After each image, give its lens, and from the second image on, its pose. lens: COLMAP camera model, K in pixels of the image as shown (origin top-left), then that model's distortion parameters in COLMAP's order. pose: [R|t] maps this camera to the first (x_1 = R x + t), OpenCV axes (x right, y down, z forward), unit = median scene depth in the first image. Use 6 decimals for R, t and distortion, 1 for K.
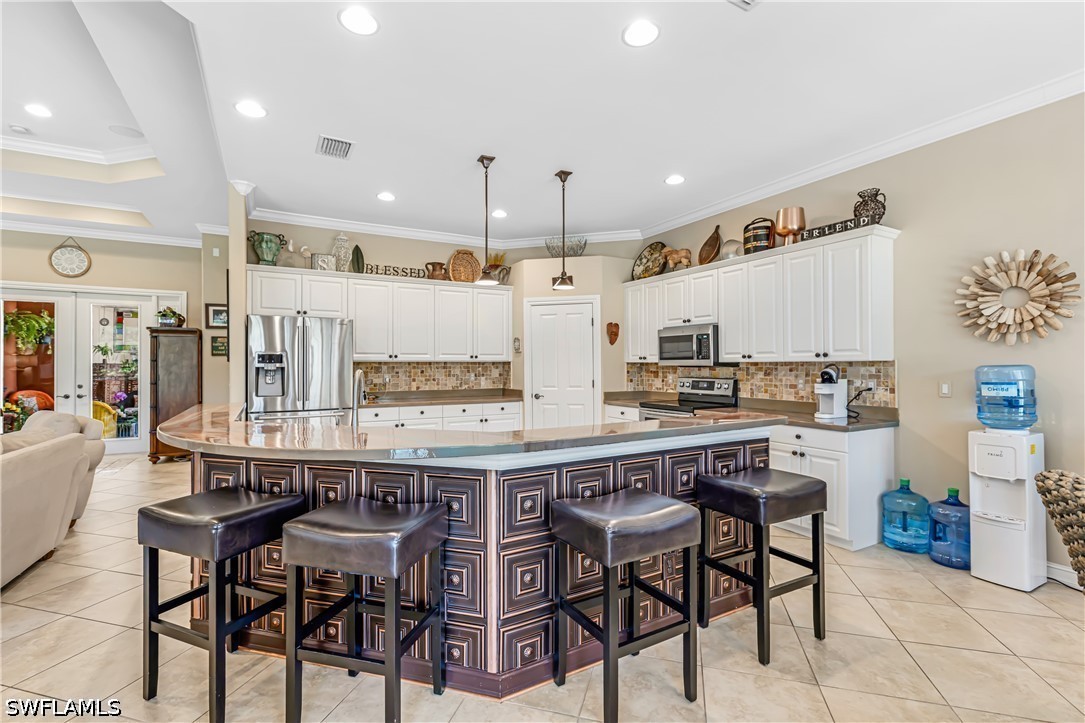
lens RADIAL K [[497.2, 0, 544.1], [0, 497.2, 361.5], [0, 0, 1]] dist [0.003020, 0.000536]
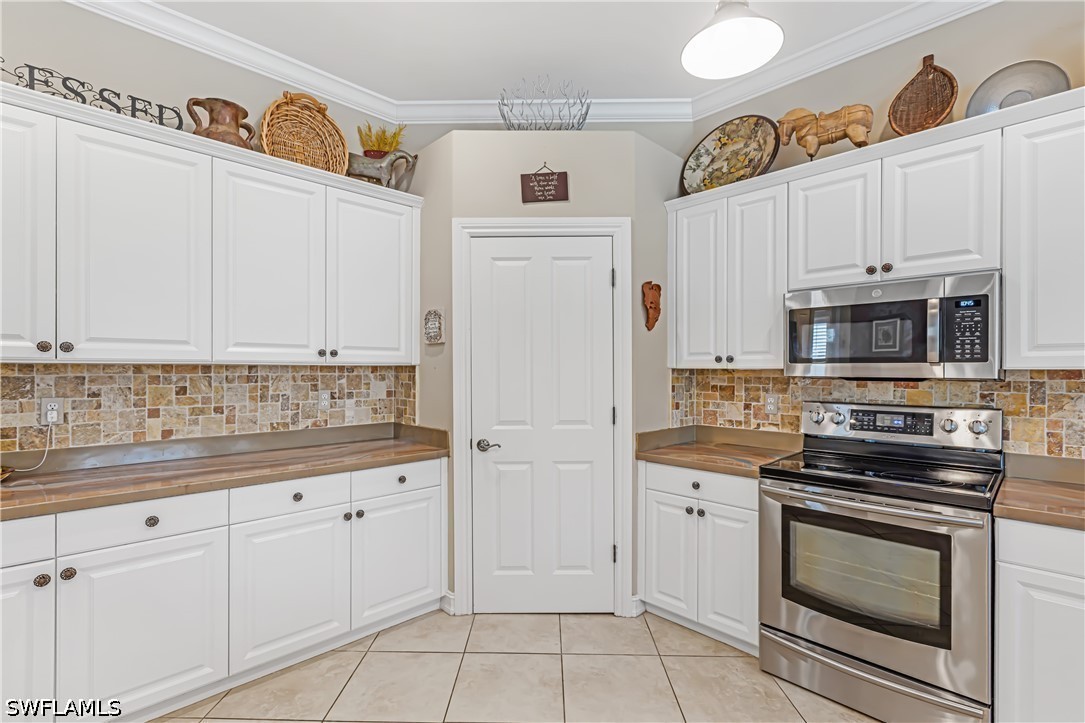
lens RADIAL K [[497.2, 0, 540.5], [0, 497.2, 367.3], [0, 0, 1]] dist [0.003020, 0.000536]
pose [[0.967152, 0.004643, 0.254156, -0.077107], [-0.005217, 0.999985, 0.001583, 0.000852], [-0.254145, -0.002856, 0.967162, 0.568860]]
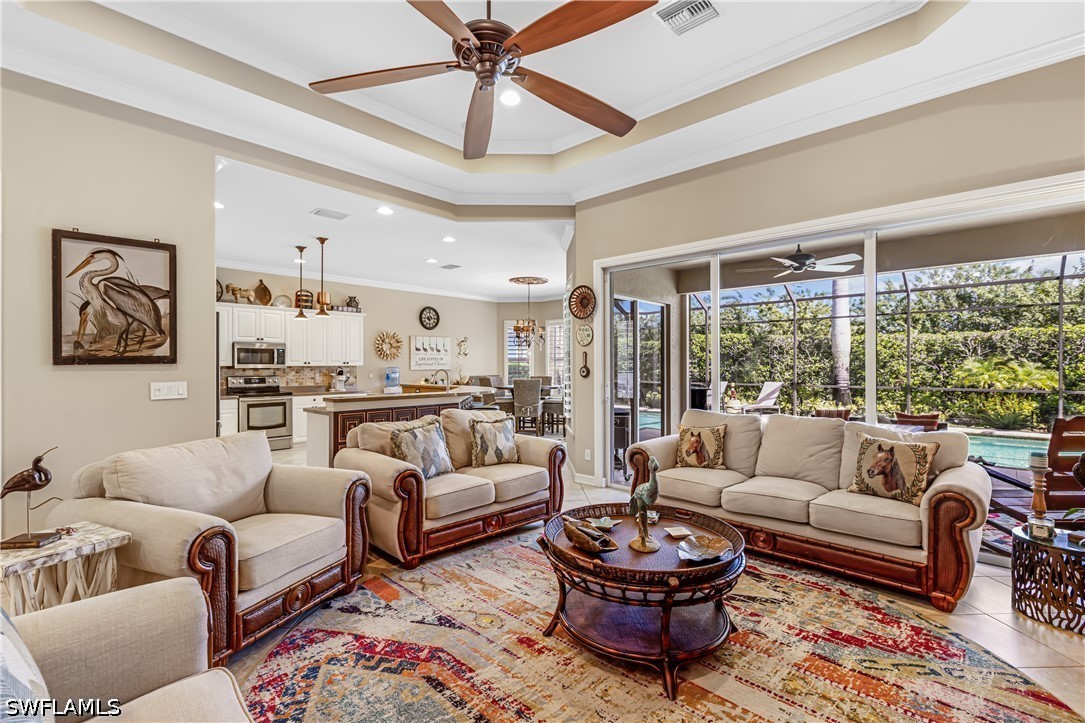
lens RADIAL K [[497.2, 0, 542.4], [0, 497.2, 365.0], [0, 0, 1]] dist [0.003020, 0.000536]
pose [[-0.296257, 0.003476, 0.955102, -1.238935], [-0.003611, 0.999982, -0.004759, 0.002286], [-0.955102, -0.004859, -0.296239, 0.524713]]
